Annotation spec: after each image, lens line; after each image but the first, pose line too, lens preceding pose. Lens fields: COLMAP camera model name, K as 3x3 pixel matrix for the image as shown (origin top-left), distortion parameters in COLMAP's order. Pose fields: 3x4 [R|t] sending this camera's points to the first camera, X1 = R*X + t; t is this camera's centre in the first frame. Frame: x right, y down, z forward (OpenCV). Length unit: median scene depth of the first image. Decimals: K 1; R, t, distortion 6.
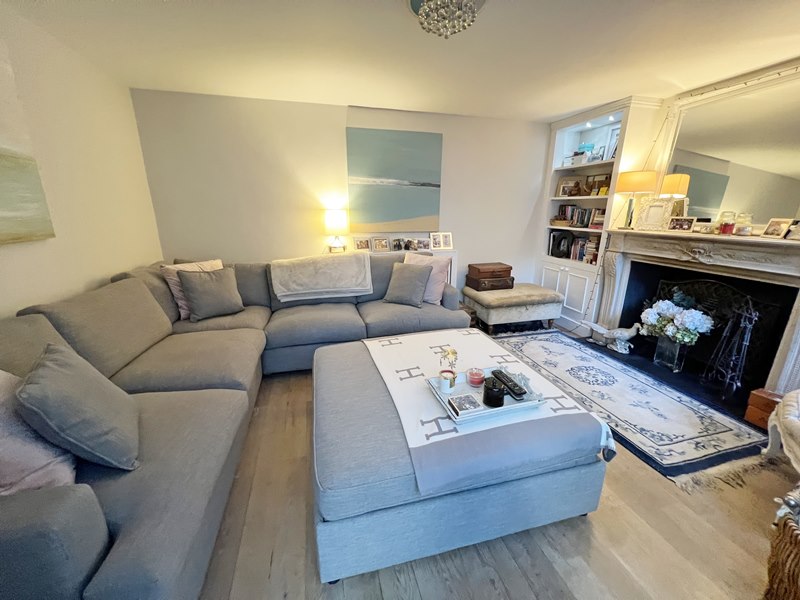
lens RADIAL K [[322.3, 0, 399.5], [0, 322.3, 301.0], [0, 0, 1]] dist [-0.003536, 0.000282]
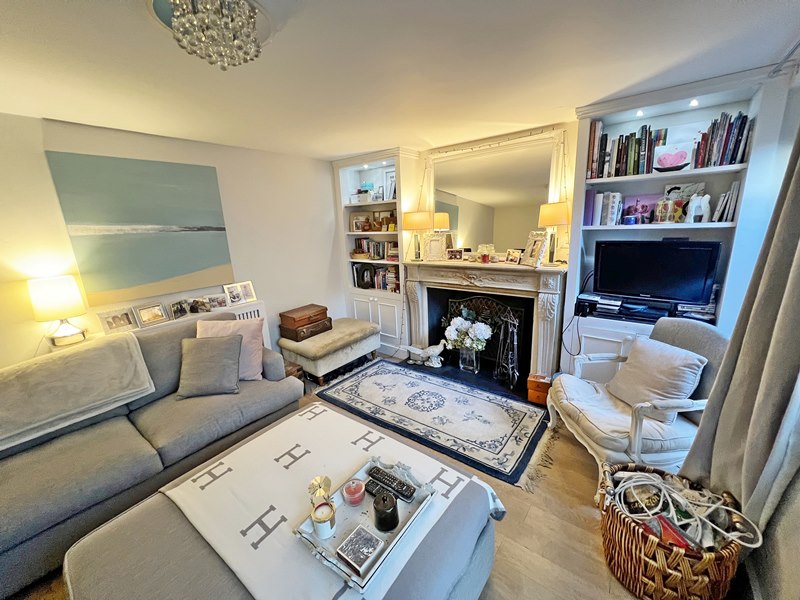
lens RADIAL K [[321.0, 0, 399.0], [0, 321.0, 299.8], [0, 0, 1]] dist [0.000532, 0.000632]
pose [[0.798328, -0.181738, 0.574146, -0.026806], [0.210537, 0.977444, 0.016653, -0.122768], [-0.564222, 0.107584, 0.818583, 0.121854]]
